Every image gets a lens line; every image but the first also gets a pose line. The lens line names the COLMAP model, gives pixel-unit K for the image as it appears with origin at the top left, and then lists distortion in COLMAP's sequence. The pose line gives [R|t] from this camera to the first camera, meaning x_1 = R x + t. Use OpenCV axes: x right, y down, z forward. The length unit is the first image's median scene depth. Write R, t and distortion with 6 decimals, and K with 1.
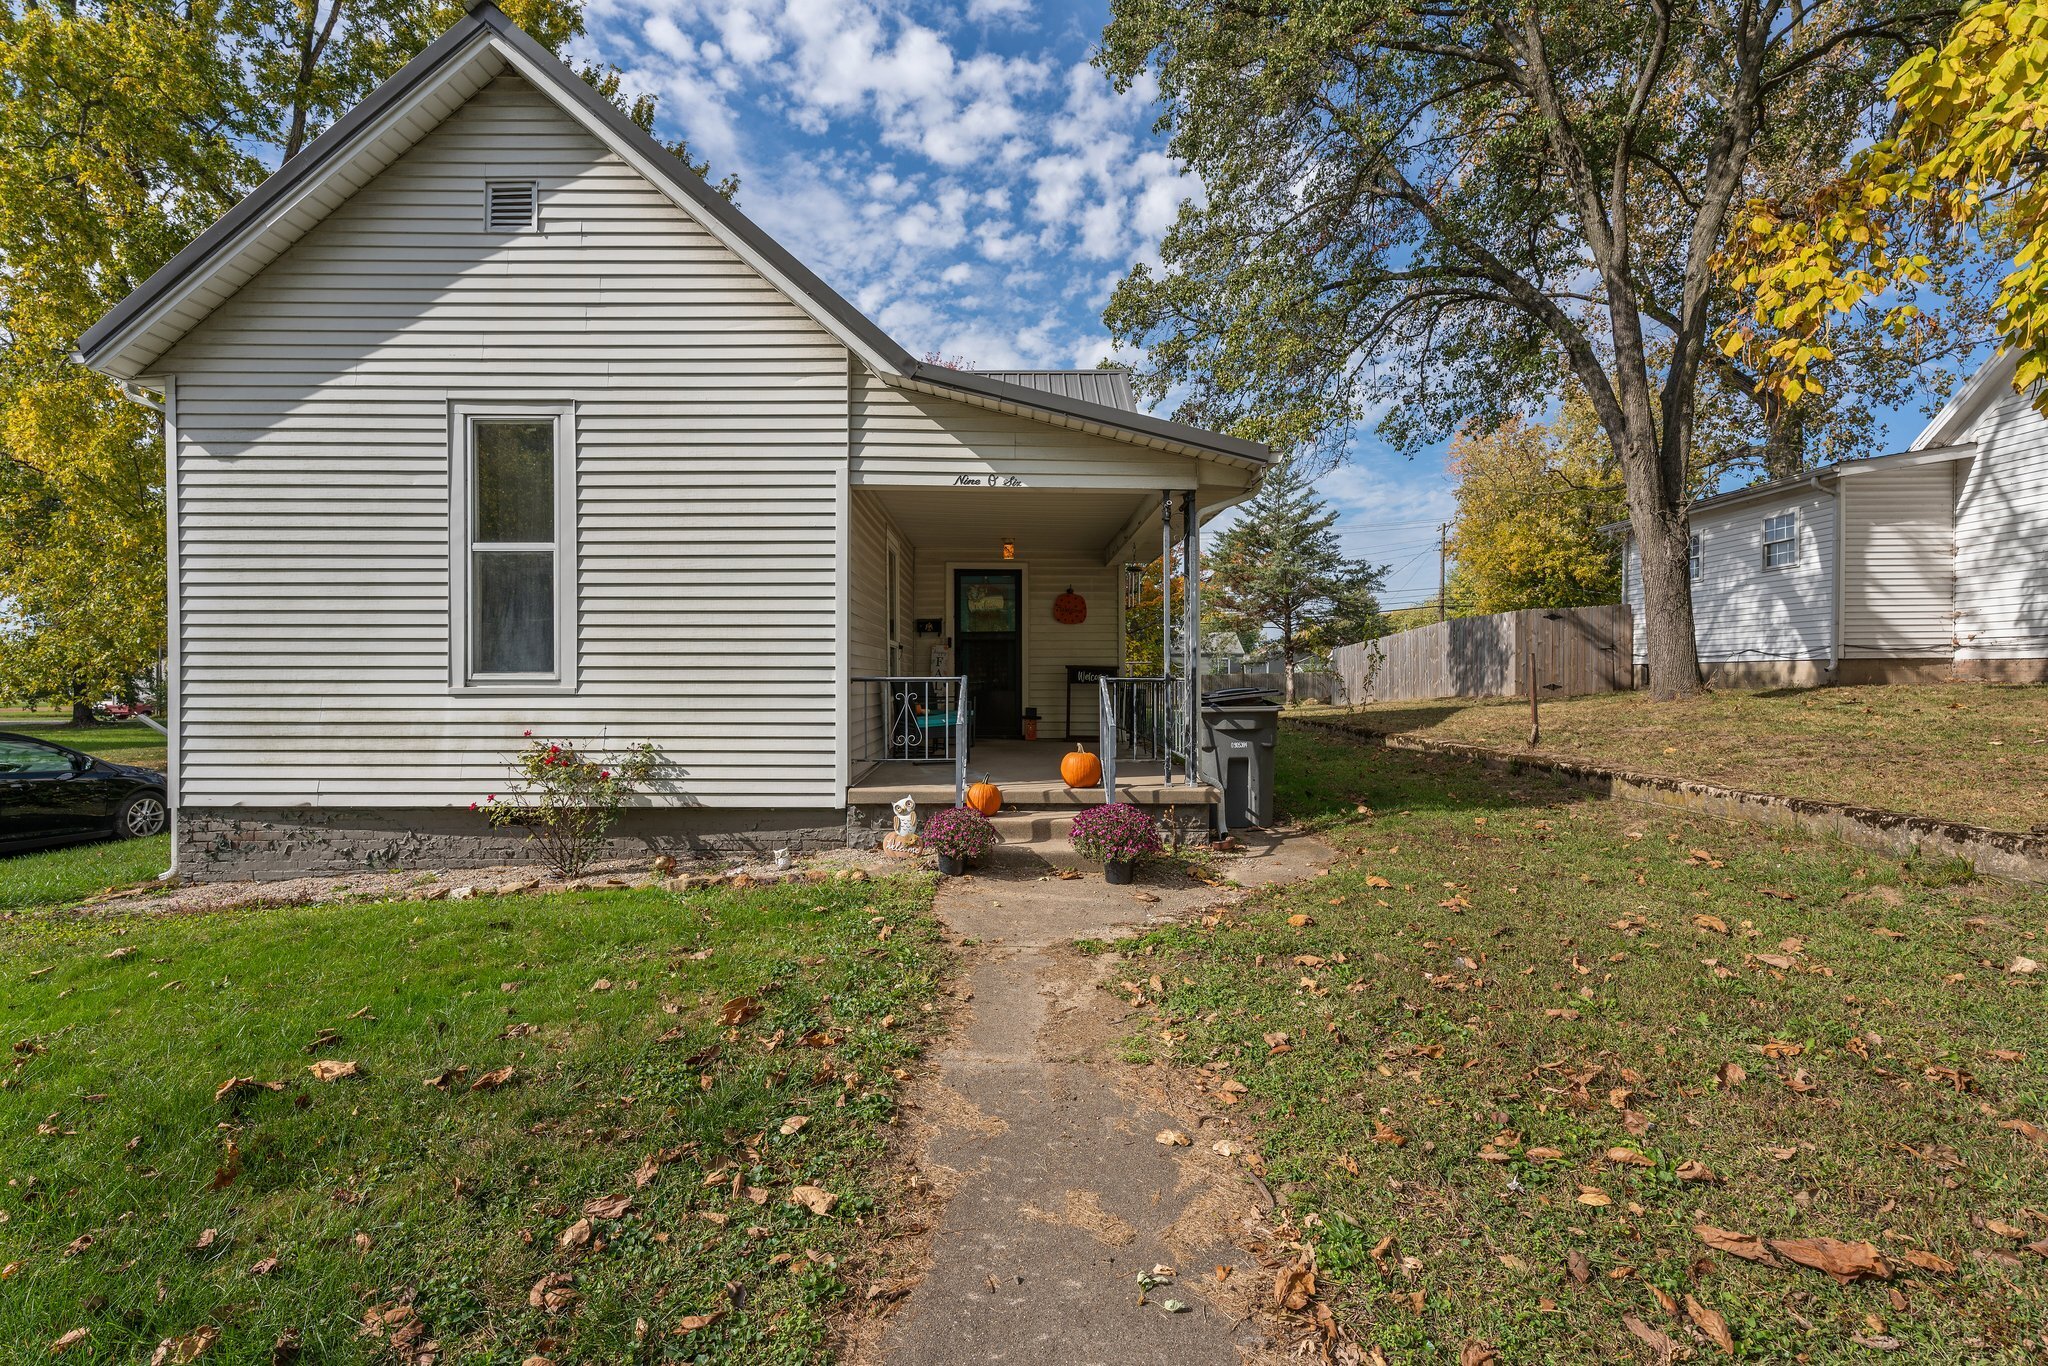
lens RADIAL K [[888.5, 0, 1024.0], [0, 888.5, 683.0], [0, 0, 1]] dist [-0.012257, 0.000096]
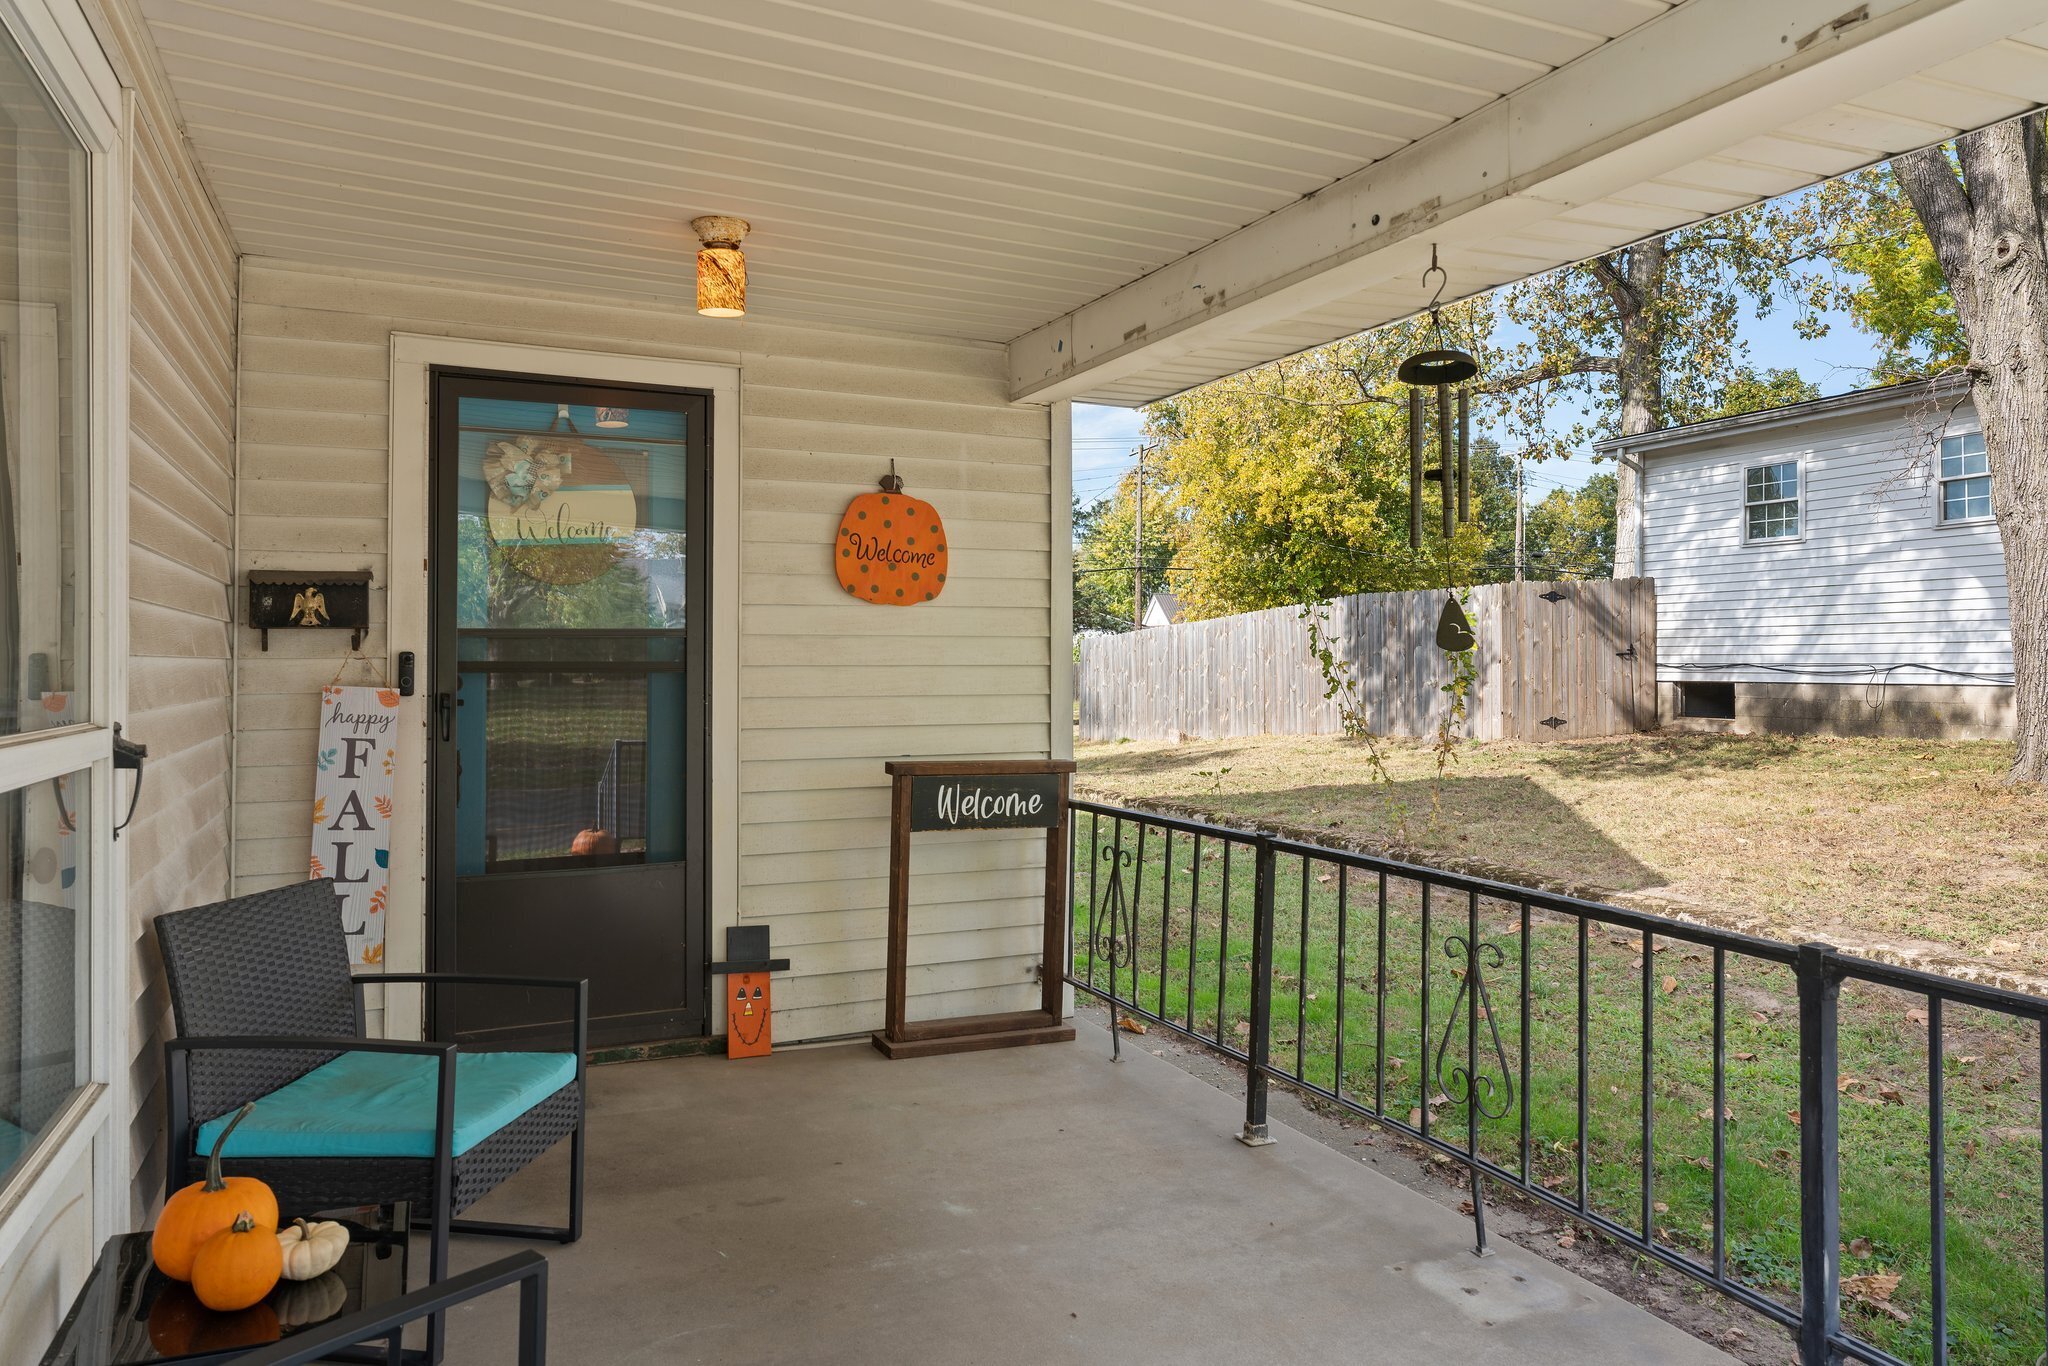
lens RADIAL K [[1350.0, 0, 1024.0], [0, 1350.0, 683.0], [0, 0, 1]] dist [-0.004107, 0.001004]
pose [[0.926254, -0.000350, 0.376899, -0.043234], [-0.002908, 0.999963, 0.008076, -0.029957], [-0.376888, -0.008576, 0.926219, 0.390578]]
